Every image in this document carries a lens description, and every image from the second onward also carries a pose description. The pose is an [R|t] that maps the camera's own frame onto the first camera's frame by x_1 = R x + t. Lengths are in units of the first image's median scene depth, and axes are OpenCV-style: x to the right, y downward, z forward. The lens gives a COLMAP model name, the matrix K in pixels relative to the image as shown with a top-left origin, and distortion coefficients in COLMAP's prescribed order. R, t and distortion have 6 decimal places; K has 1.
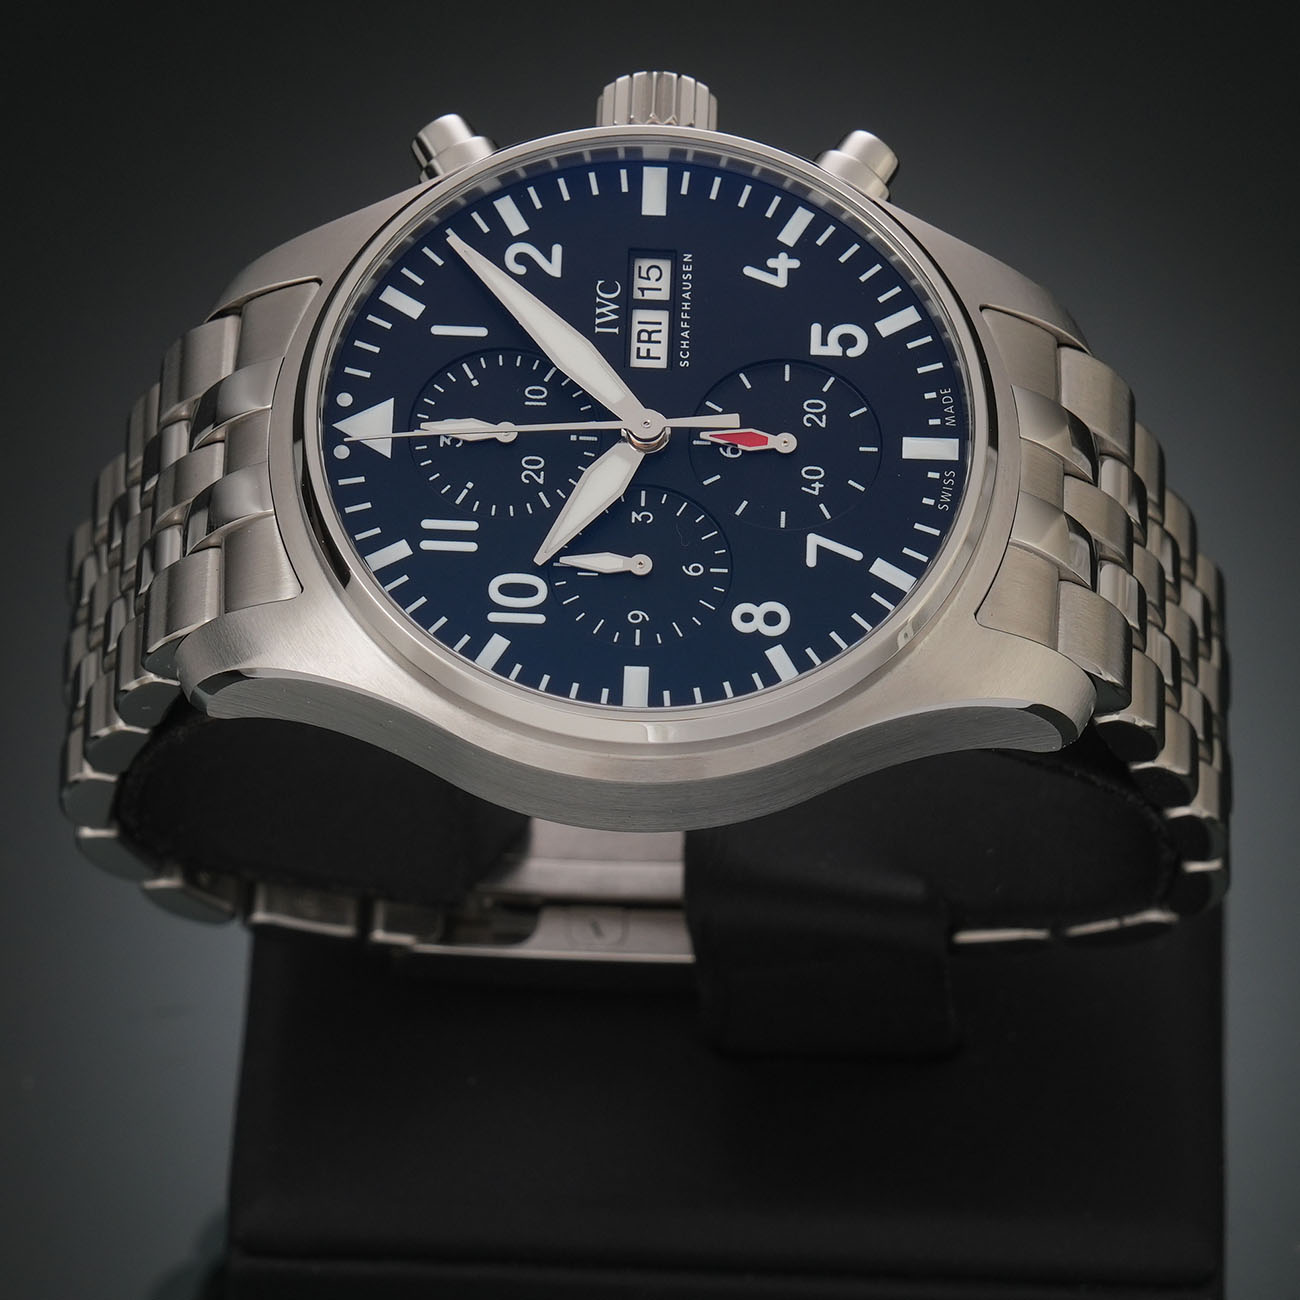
lens RADIAL K [[8331.2, 0, 650.0], [0, 8331.2, 650.0], [0, 0, 1]] dist [-0.243927, -15.050097]
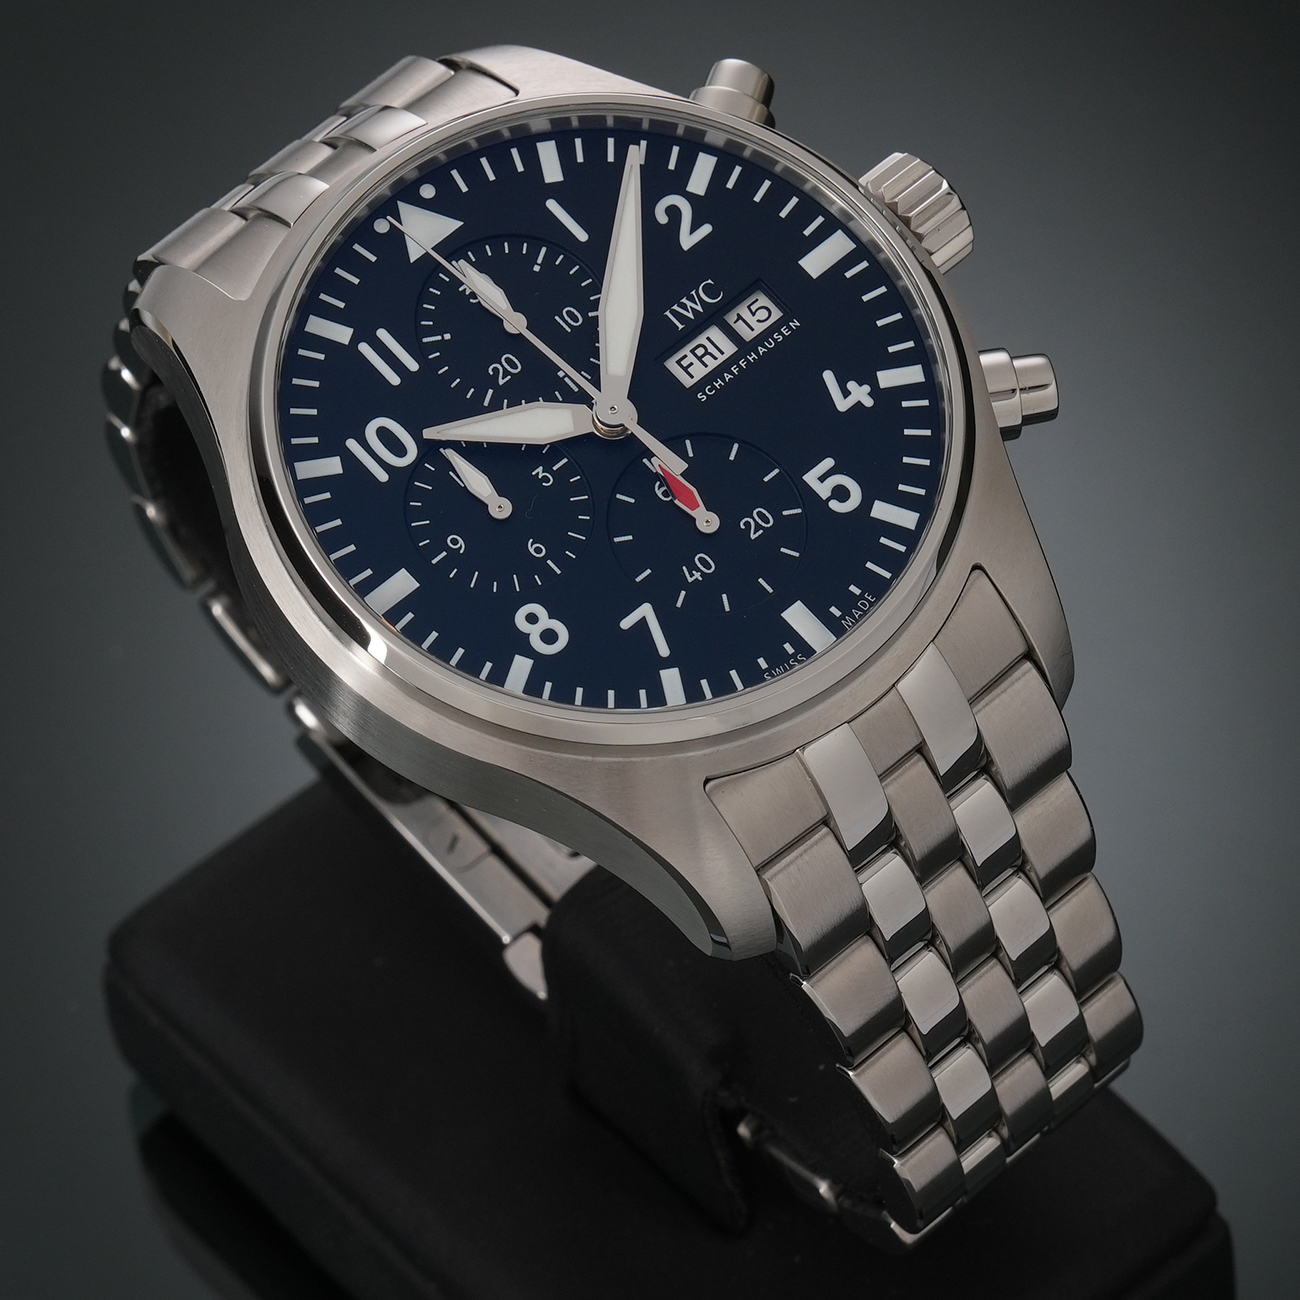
lens RADIAL K [[8331.2, 0, 650.0], [0, 8331.2, 650.0], [0, 0, 1]] dist [-0.243927, -15.050097]
pose [[0.693604, 0.669250, -0.266493, 0.277449], [-0.668674, 0.735762, 0.107373, -0.112636], [0.267935, 0.103722, 0.957838, 0.076516]]
